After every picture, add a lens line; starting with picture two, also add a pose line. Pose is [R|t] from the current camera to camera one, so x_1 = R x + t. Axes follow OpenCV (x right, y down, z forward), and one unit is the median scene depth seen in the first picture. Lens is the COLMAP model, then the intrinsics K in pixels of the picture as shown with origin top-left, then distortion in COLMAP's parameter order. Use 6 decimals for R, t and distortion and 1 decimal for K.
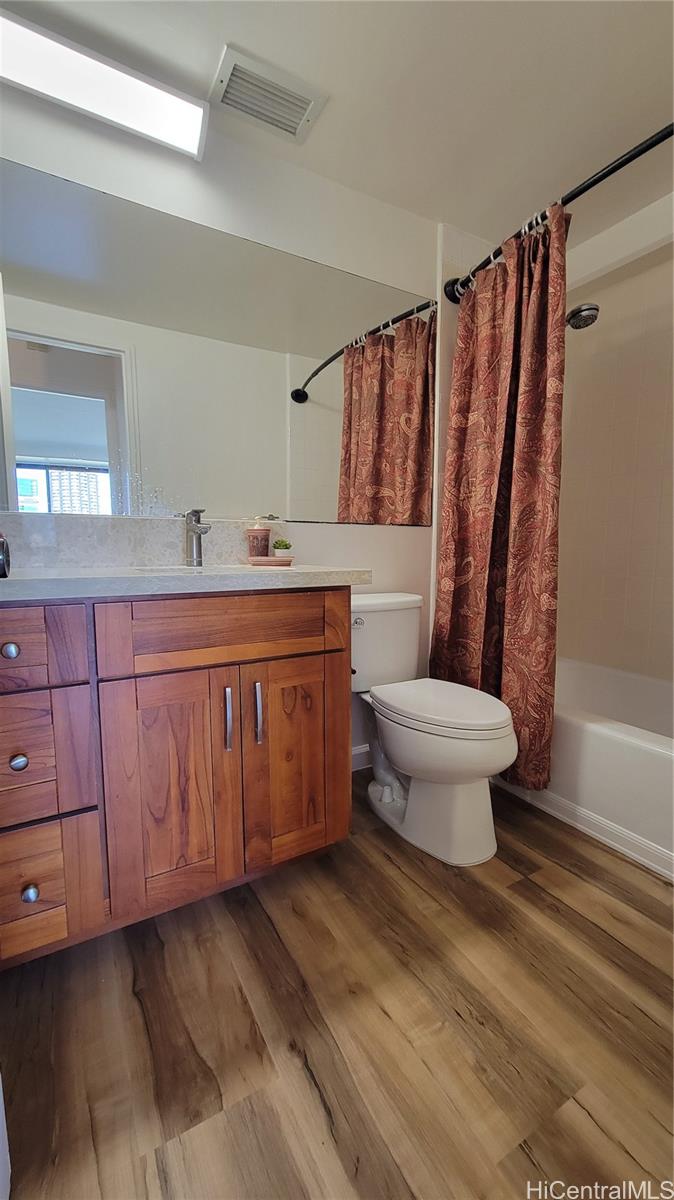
lens RADIAL K [[489.9, 0, 337.0], [0, 489.9, 600.0], [0, 0, 1]] dist [-0.002437, -0.000736]
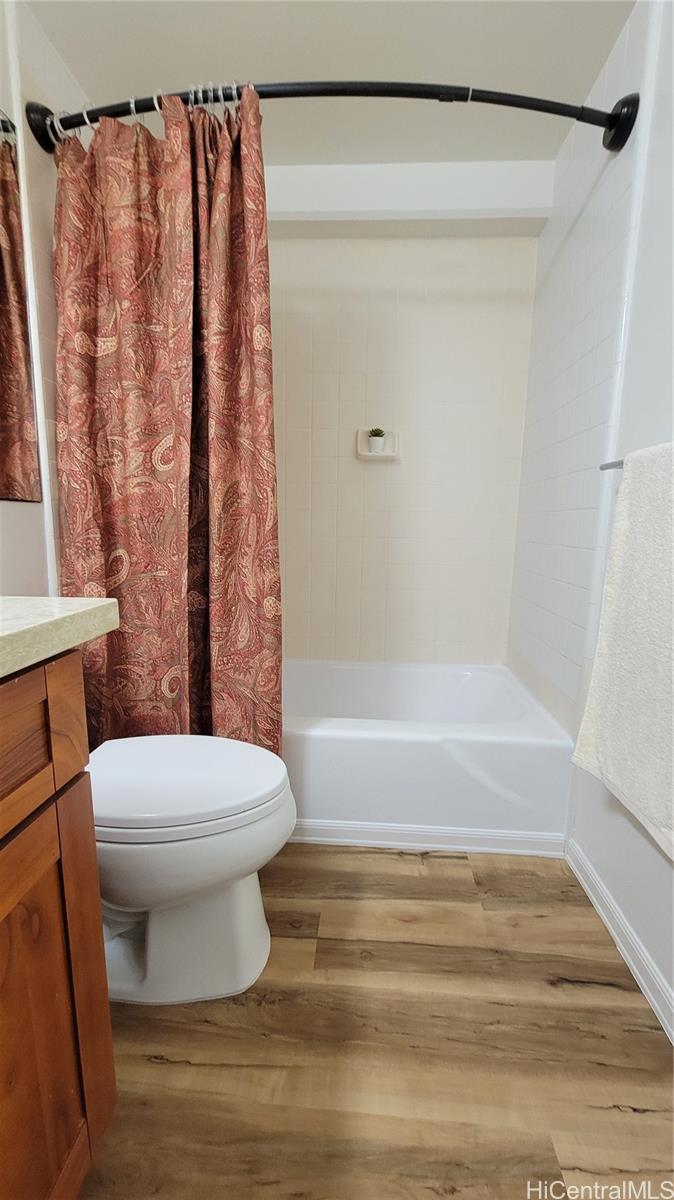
lens RADIAL K [[489.9, 0, 337.0], [0, 489.9, 600.0], [0, 0, 1]] dist [-0.002437, -0.000736]
pose [[0.547041, -0.124137, 0.827850, -0.188392], [0.073736, 0.992245, 0.100063, -0.079013], [-0.833852, 0.006304, 0.551952, 0.434788]]
